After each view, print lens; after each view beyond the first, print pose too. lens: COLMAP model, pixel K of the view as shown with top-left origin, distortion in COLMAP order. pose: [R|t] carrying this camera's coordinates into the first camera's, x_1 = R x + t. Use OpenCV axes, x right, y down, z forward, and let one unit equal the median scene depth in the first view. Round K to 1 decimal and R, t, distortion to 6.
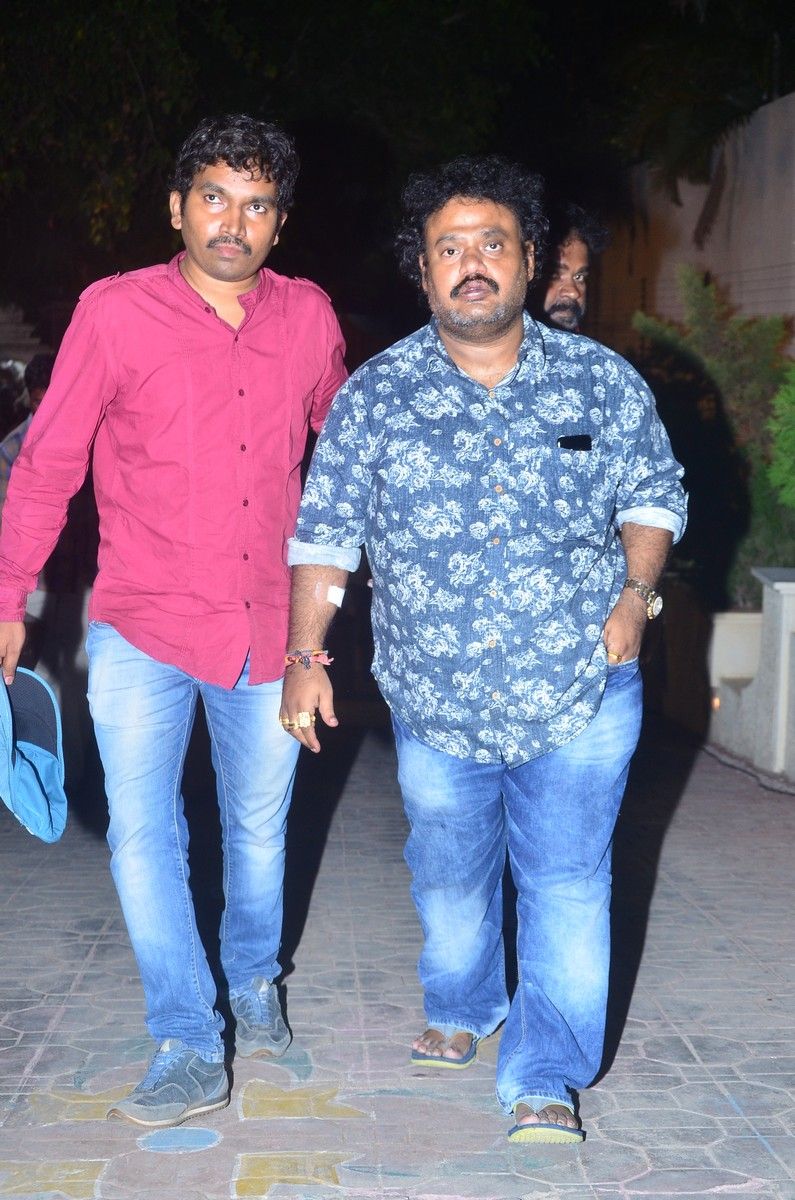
lens RADIAL K [[1949.8, 0, 399.9], [0, 1949.8, 599.2], [0, 0, 1]] dist [-0.048112, 0.000000]
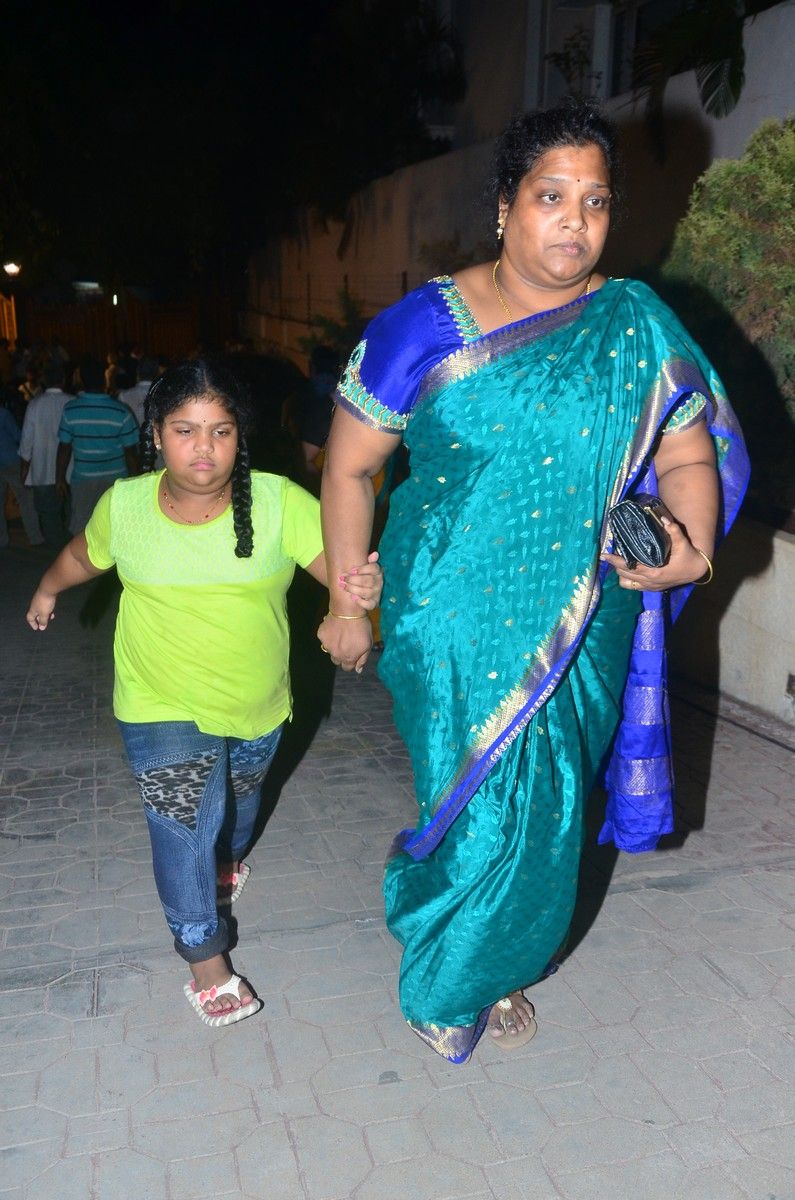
lens RADIAL K [[1165.1, 0, 396.7], [0, 1165.1, 602.9], [0, 0, 1]] dist [-0.034065, 0.000000]
pose [[0.979091, -0.059821, 0.194428, -0.077424], [0.034163, 0.990562, 0.132737, -0.036951], [-0.200533, -0.123319, 0.971894, -0.292856]]
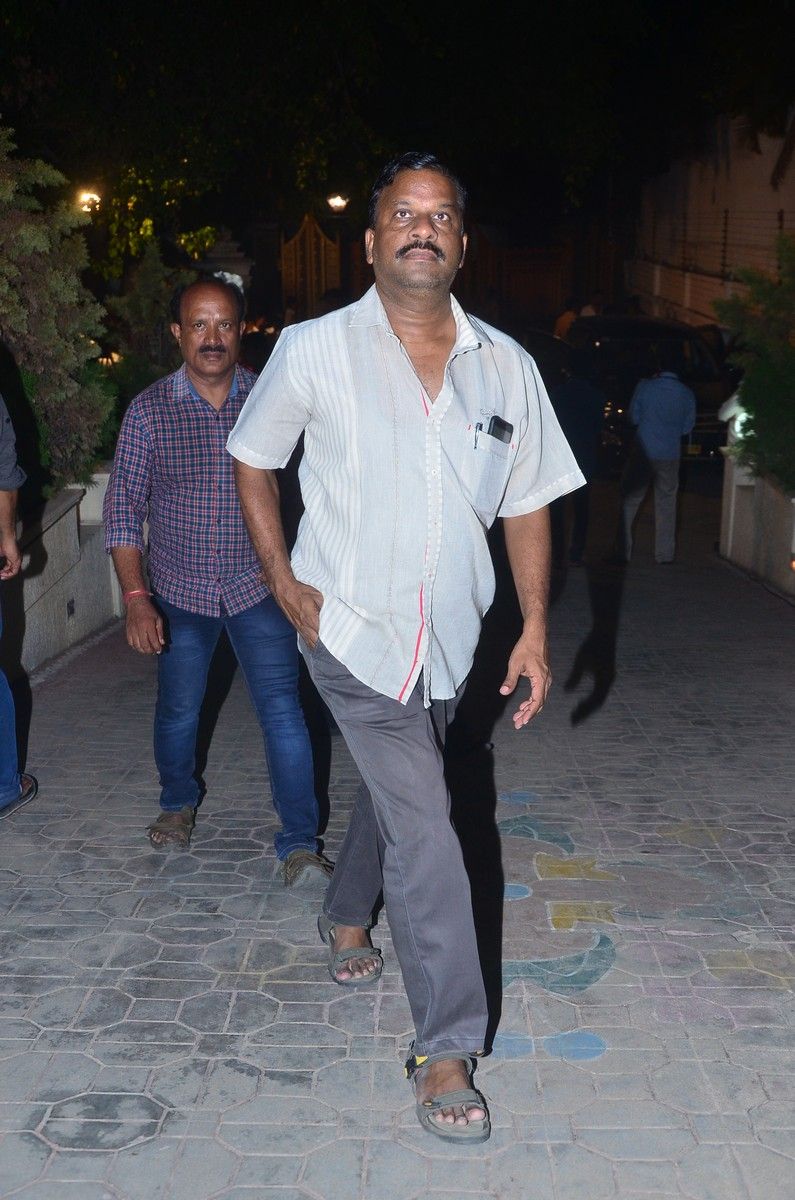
lens RADIAL K [[1538.4, 0, 389.4], [0, 1538.4, 597.8], [0, 0, 1]] dist [0.017294, 0.000000]
pose [[0.997271, 0.009162, -0.073257, -0.078228], [-0.001747, 0.994920, 0.100652, -0.061530], [0.073808, -0.100249, 0.992221, -0.166552]]
